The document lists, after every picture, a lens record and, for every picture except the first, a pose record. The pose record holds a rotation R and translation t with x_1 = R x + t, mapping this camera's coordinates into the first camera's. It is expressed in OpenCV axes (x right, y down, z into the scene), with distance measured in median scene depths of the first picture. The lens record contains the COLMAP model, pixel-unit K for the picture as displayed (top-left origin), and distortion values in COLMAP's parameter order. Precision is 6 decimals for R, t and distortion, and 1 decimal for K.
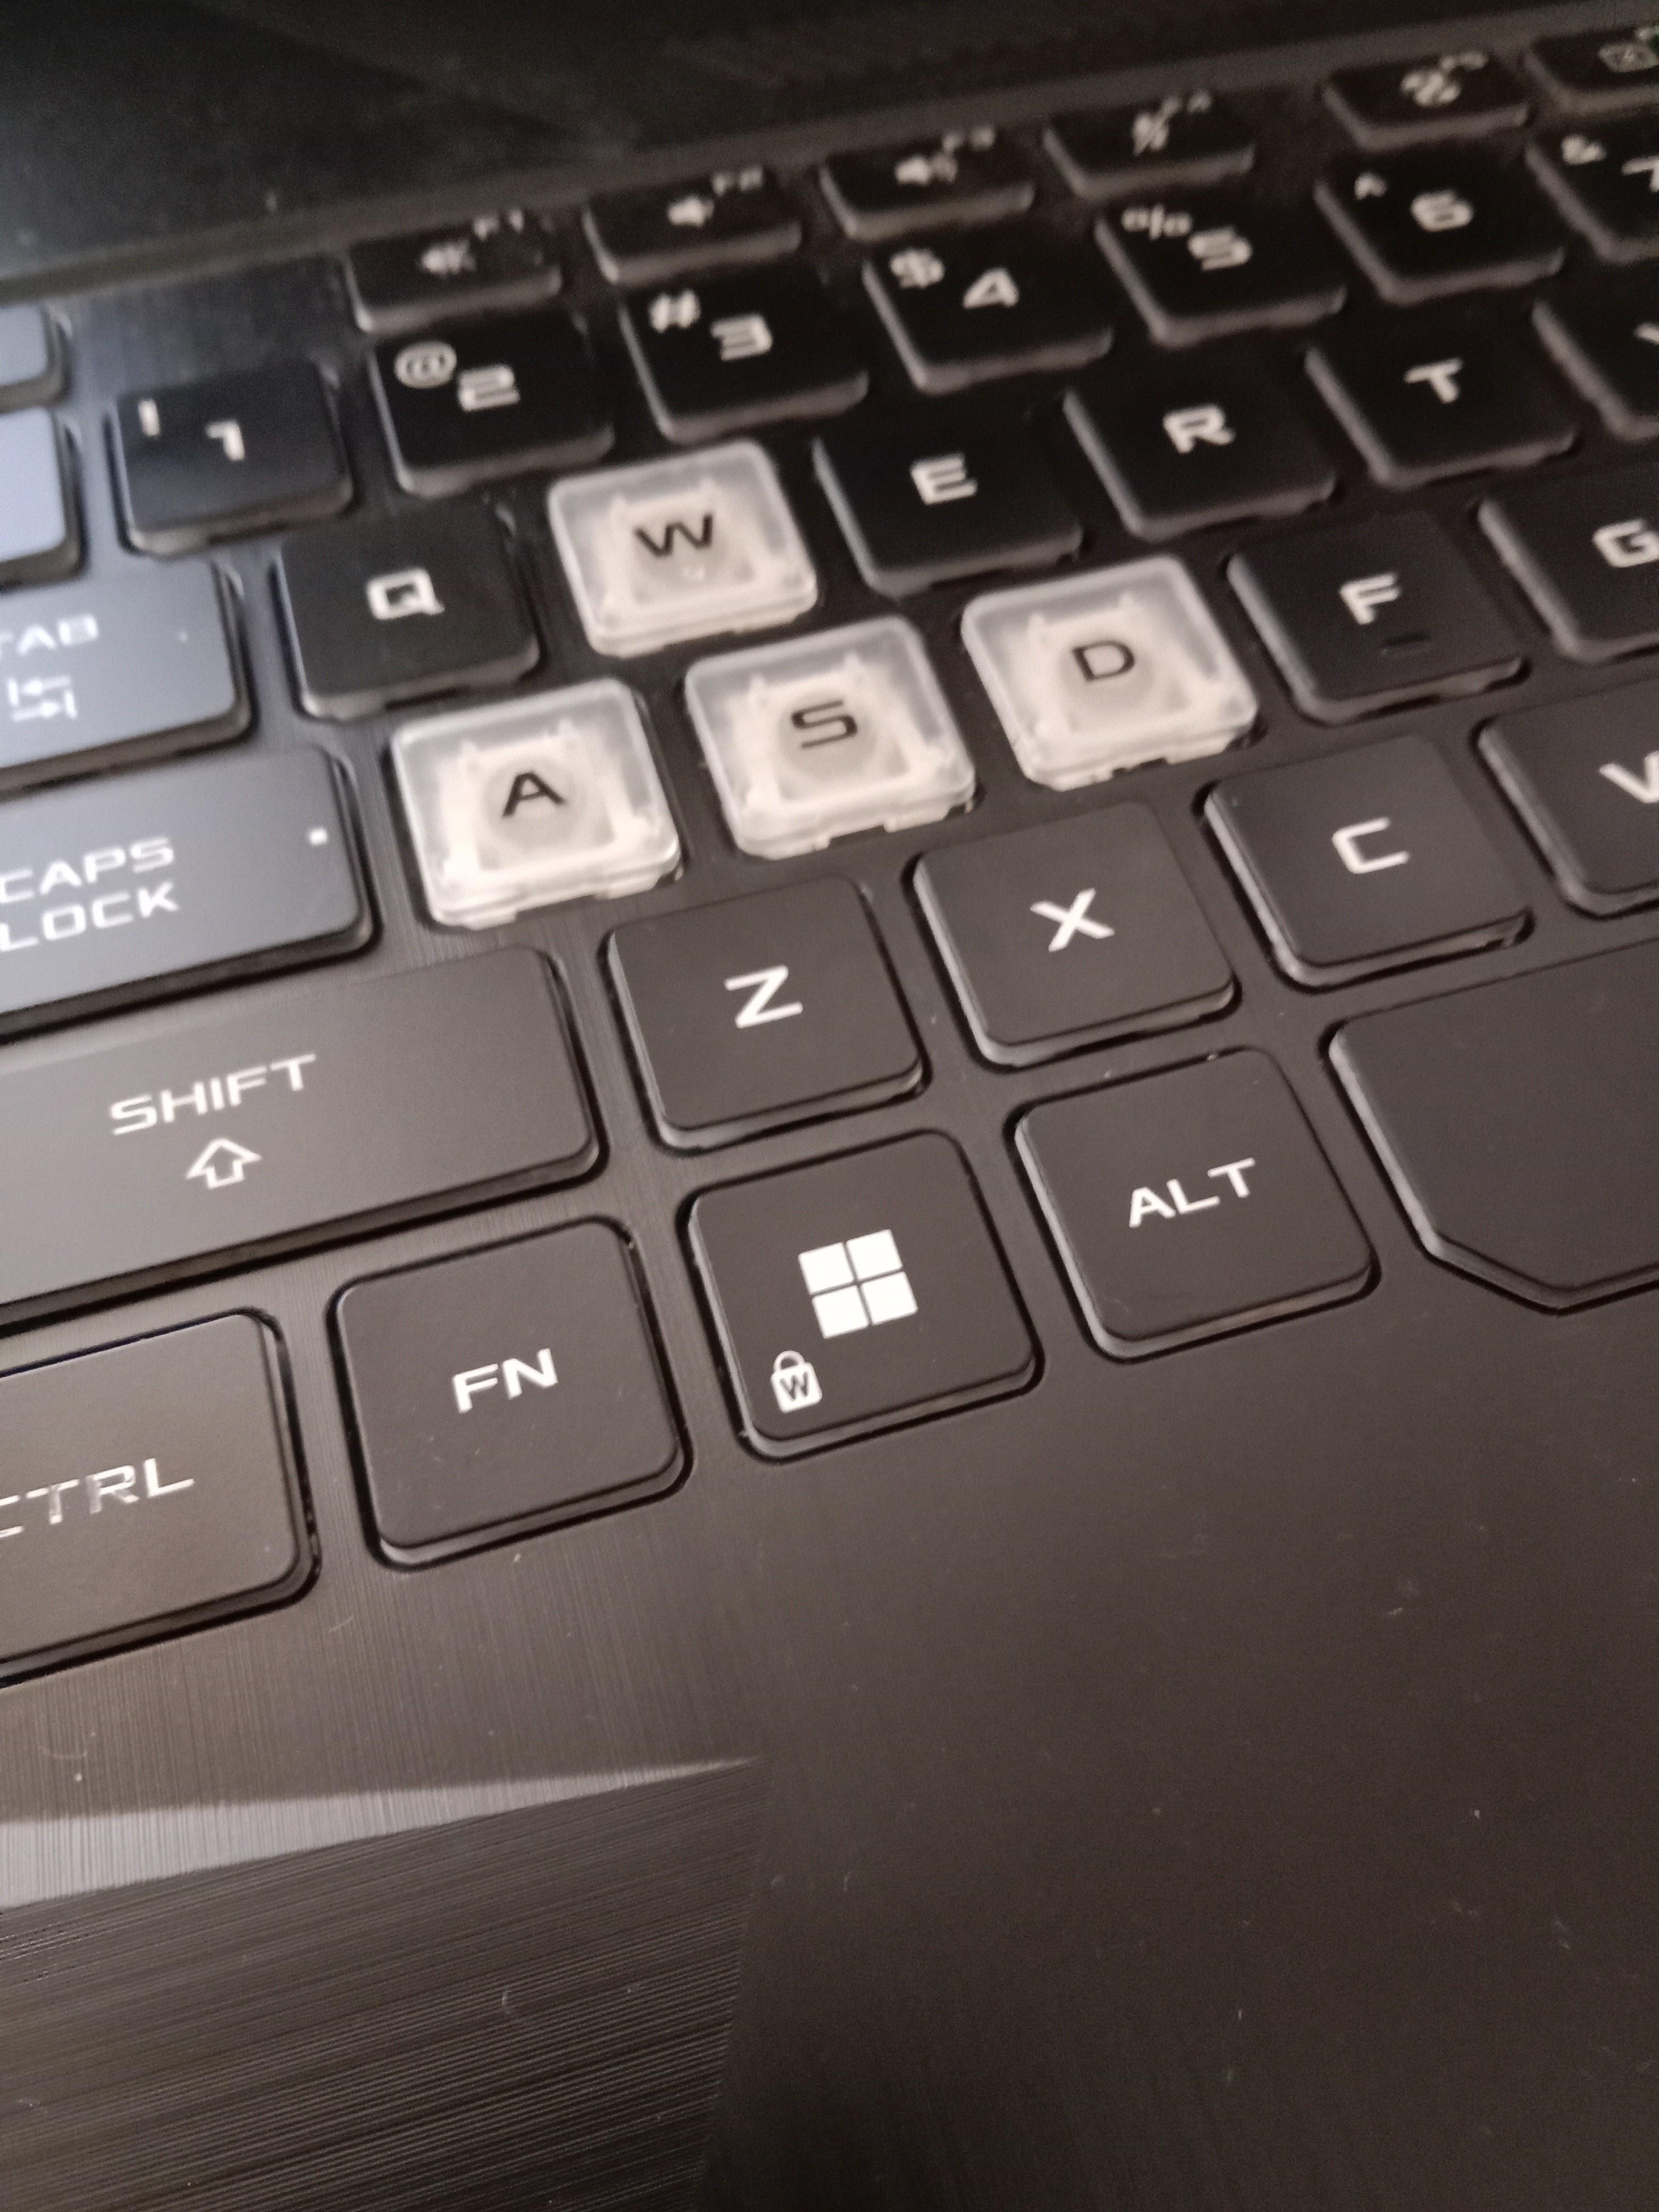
lens RADIAL K [[1871.3, 0, 829.5], [0, 1871.3, 1106.0], [0, 0, 1]] dist [0.007617, -0.112890]
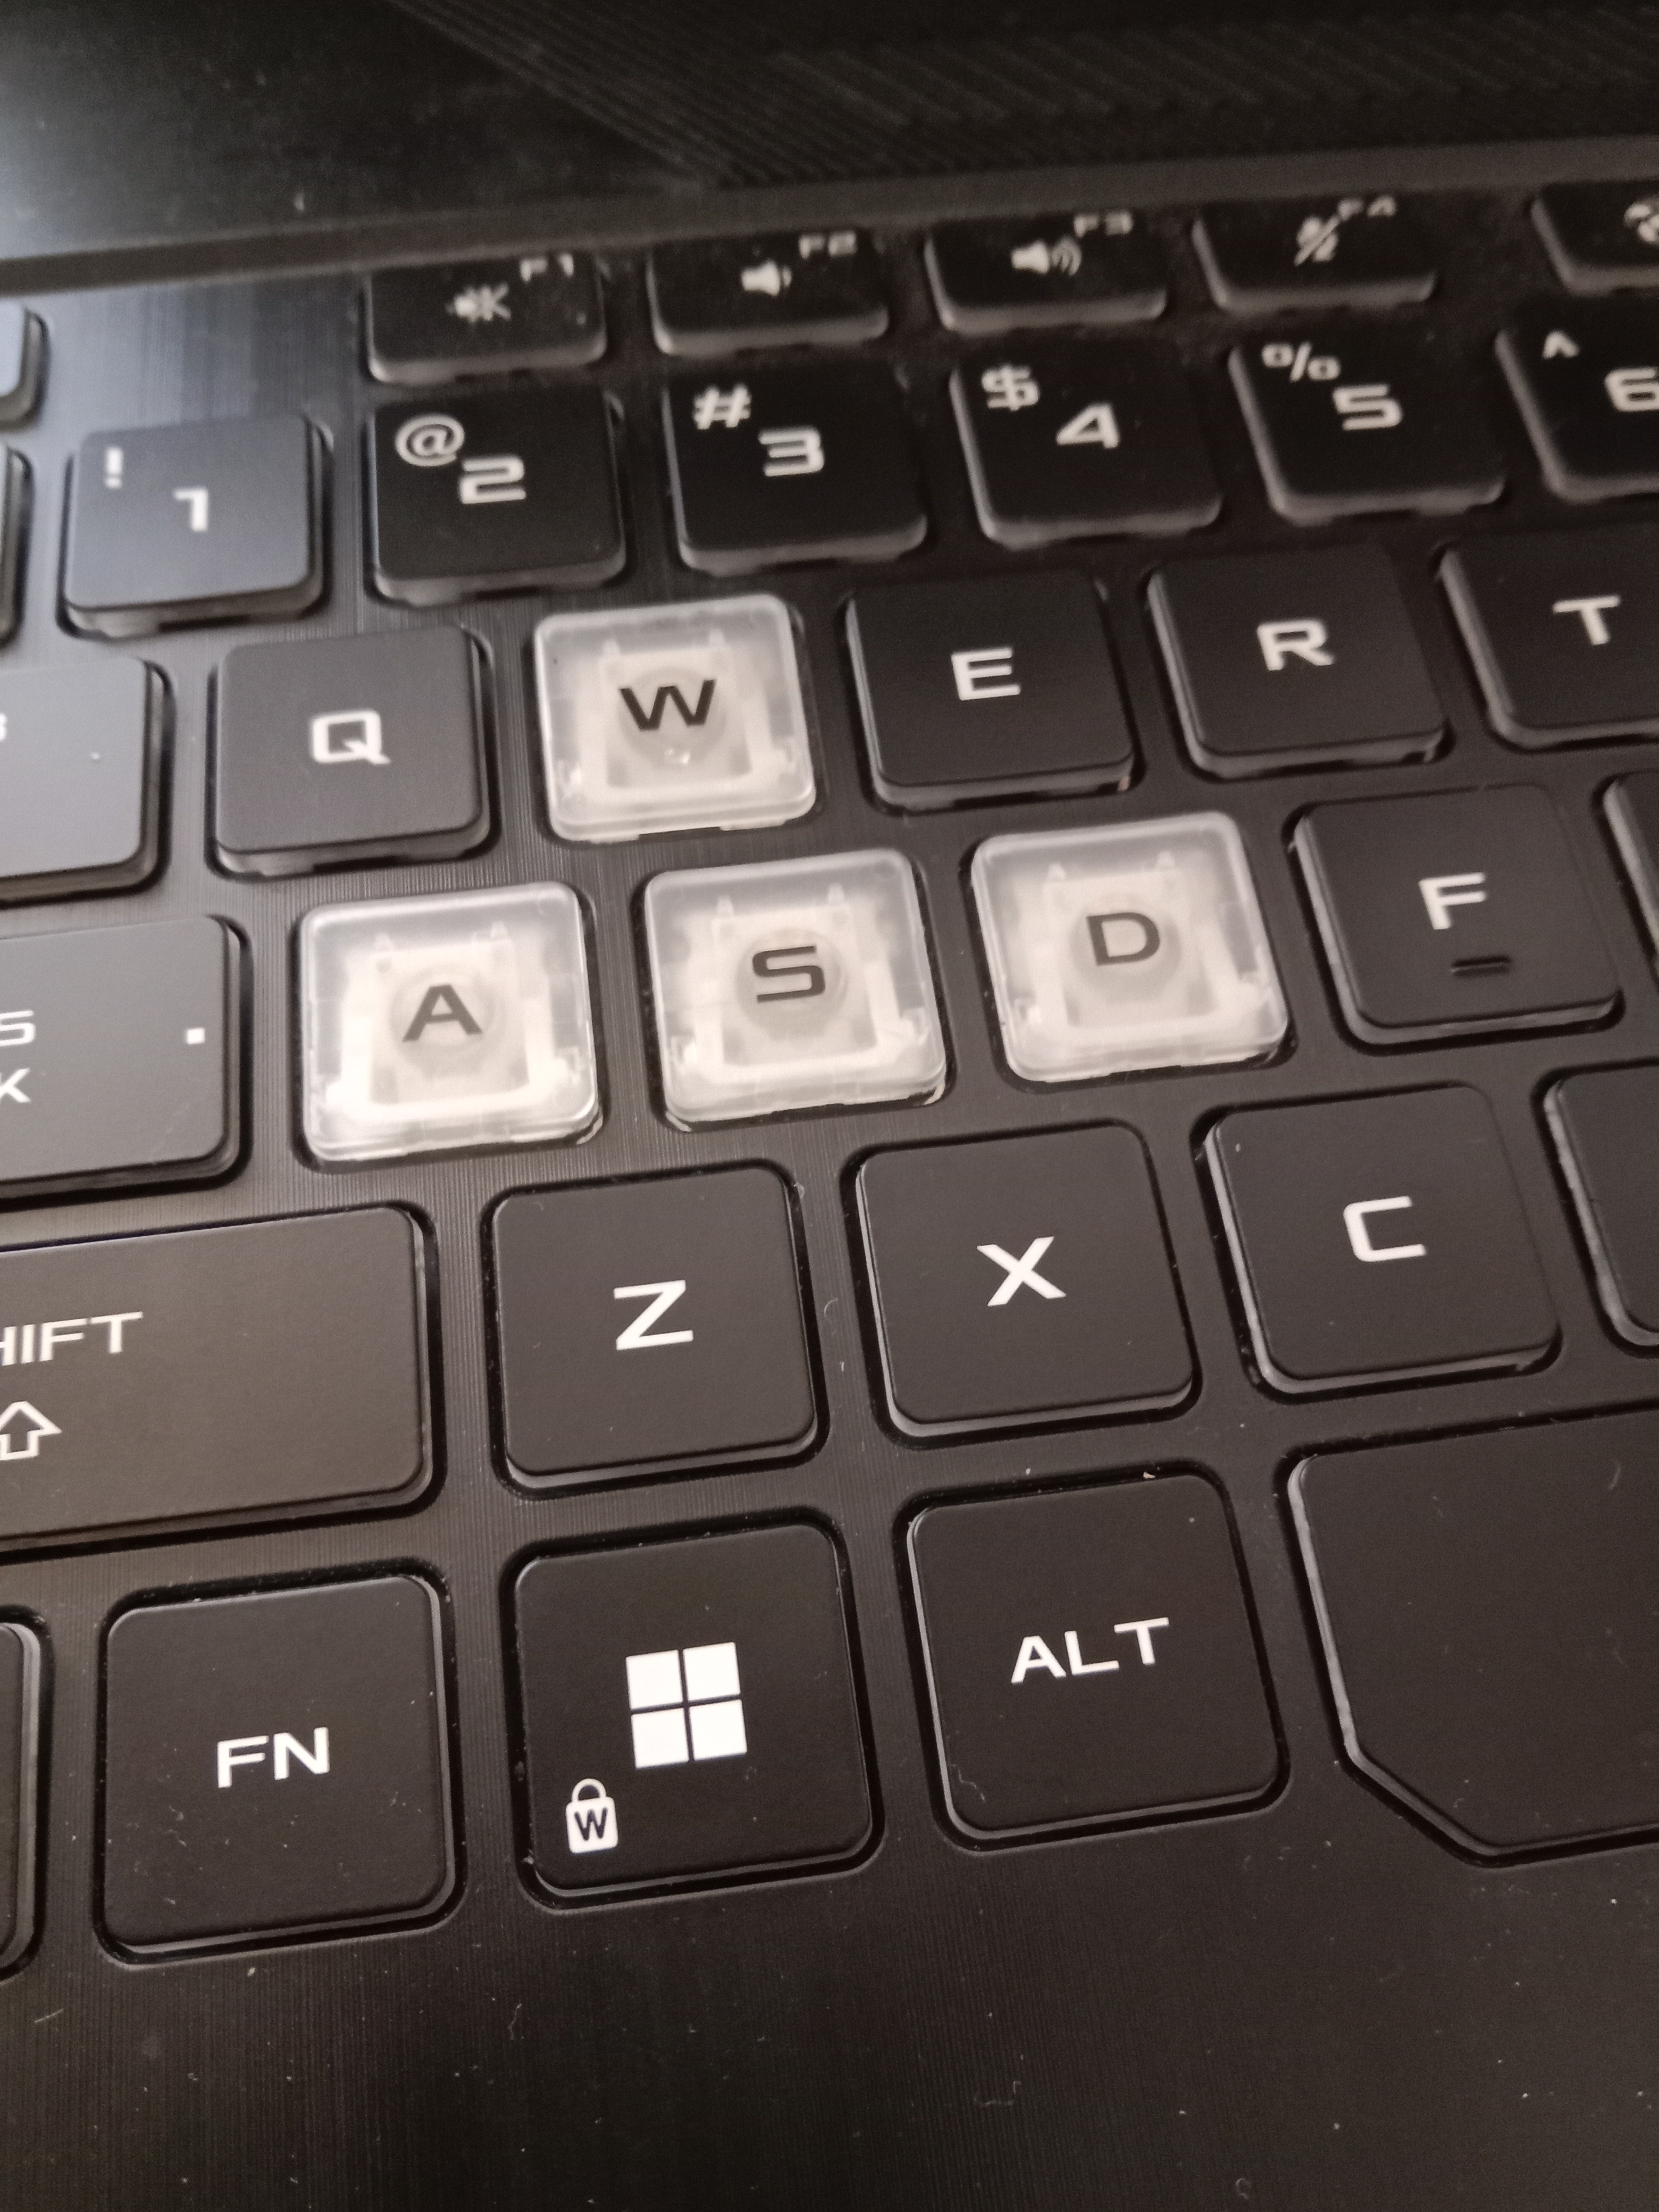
lens RADIAL K [[1871.3, 0, 829.5], [0, 1871.3, 1106.0], [0, 0, 1]] dist [0.007617, -0.112890]
pose [[0.987327, 0.150465, -0.050453, 0.064238], [-0.145561, 0.985265, 0.089806, -0.207736], [0.063222, -0.081324, 0.994681, 0.119934]]
